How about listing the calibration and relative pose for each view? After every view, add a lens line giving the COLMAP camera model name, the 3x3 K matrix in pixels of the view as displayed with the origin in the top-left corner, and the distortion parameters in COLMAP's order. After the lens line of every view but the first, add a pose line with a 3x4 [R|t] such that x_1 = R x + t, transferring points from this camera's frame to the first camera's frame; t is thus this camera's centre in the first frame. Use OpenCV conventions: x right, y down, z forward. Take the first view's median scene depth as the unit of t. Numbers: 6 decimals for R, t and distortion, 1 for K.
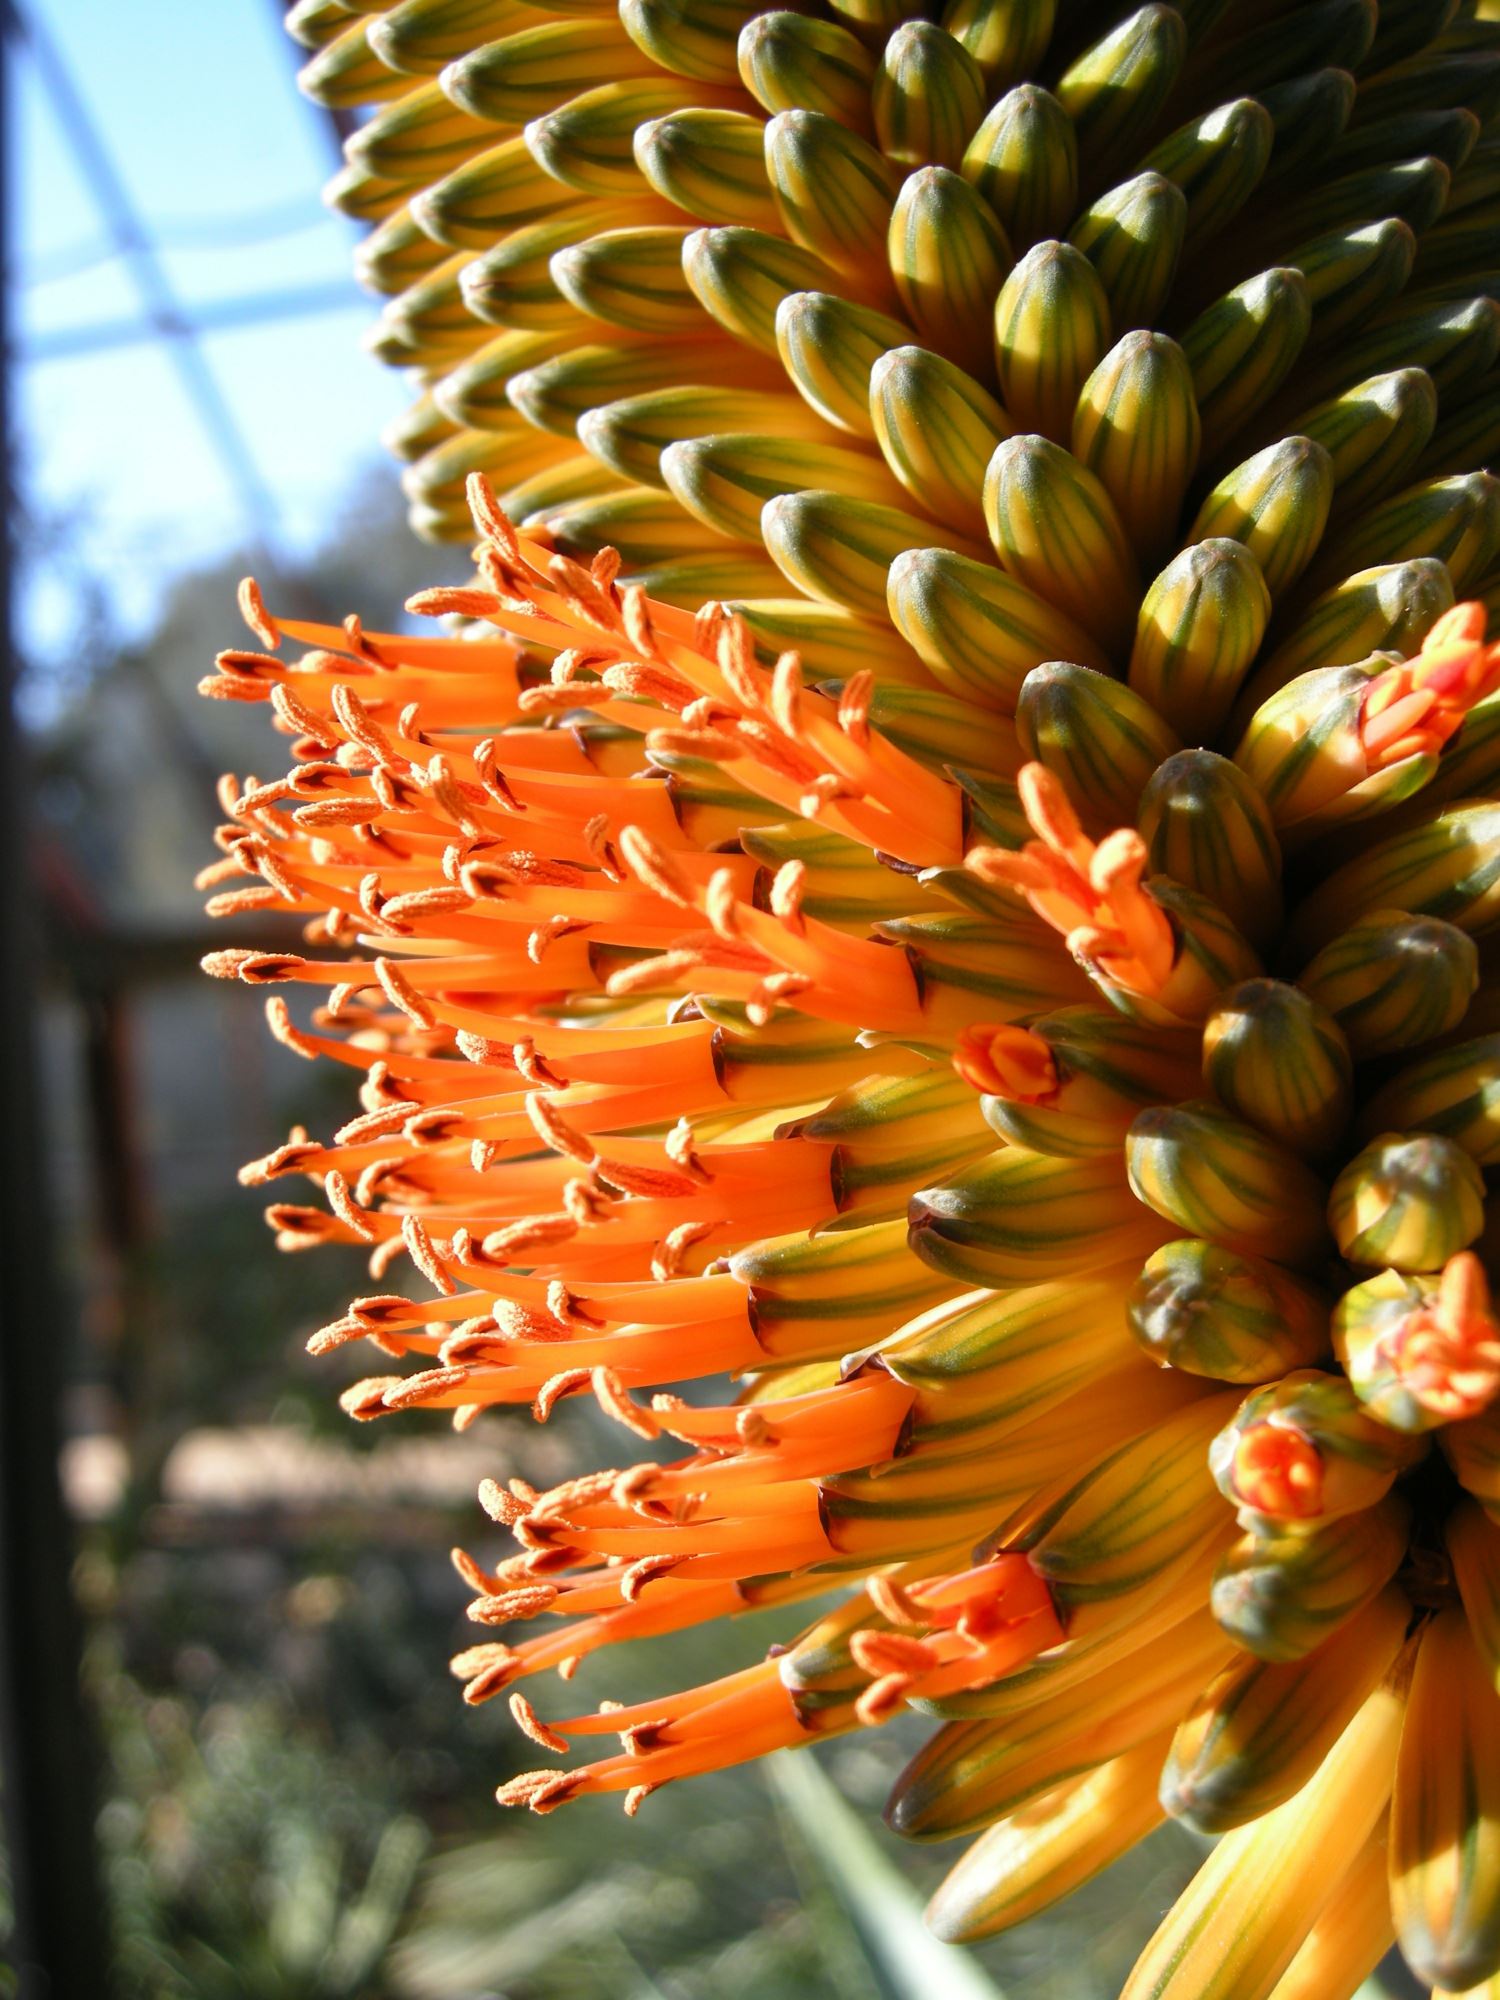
lens RADIAL K [[2042.6, 0, 751.8], [0, 2042.6, 965.3], [0, 0, 1]] dist [-0.169614, 0.071727]
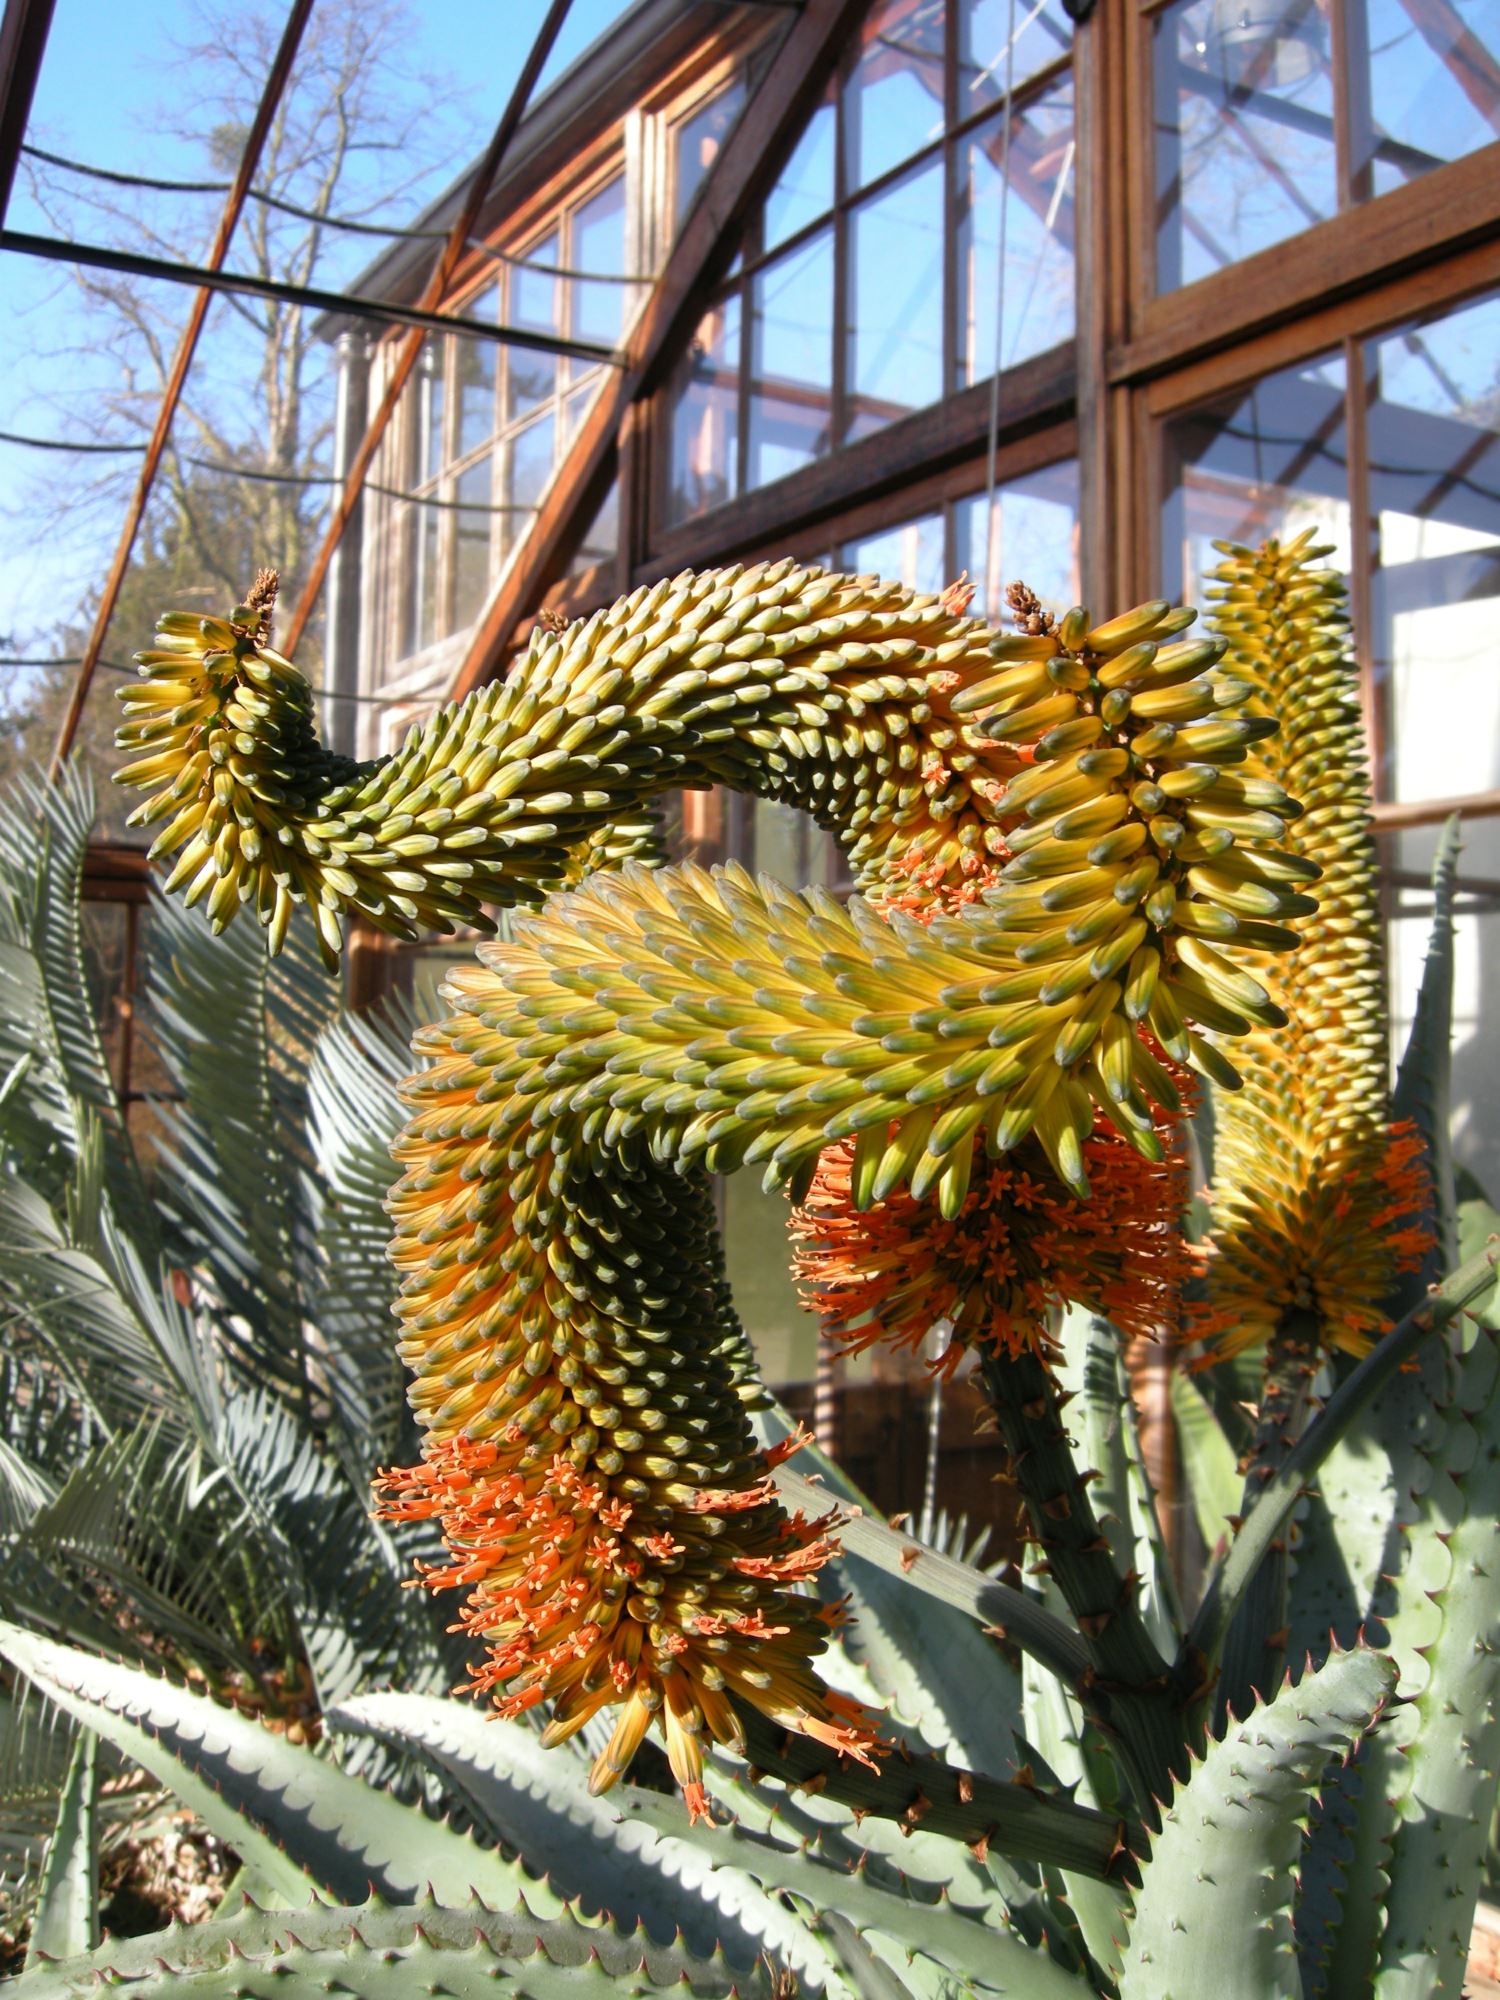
lens RADIAL K [[2042.6, 0, 751.8], [0, 2042.6, 965.3], [0, 0, 1]] dist [-0.169614, 0.071727]
pose [[0.777017, 0.134178, 0.615013, -2.812879], [-0.138137, 0.989549, -0.041367, -1.223247], [-0.614136, -0.052813, 0.787431, -2.962641]]
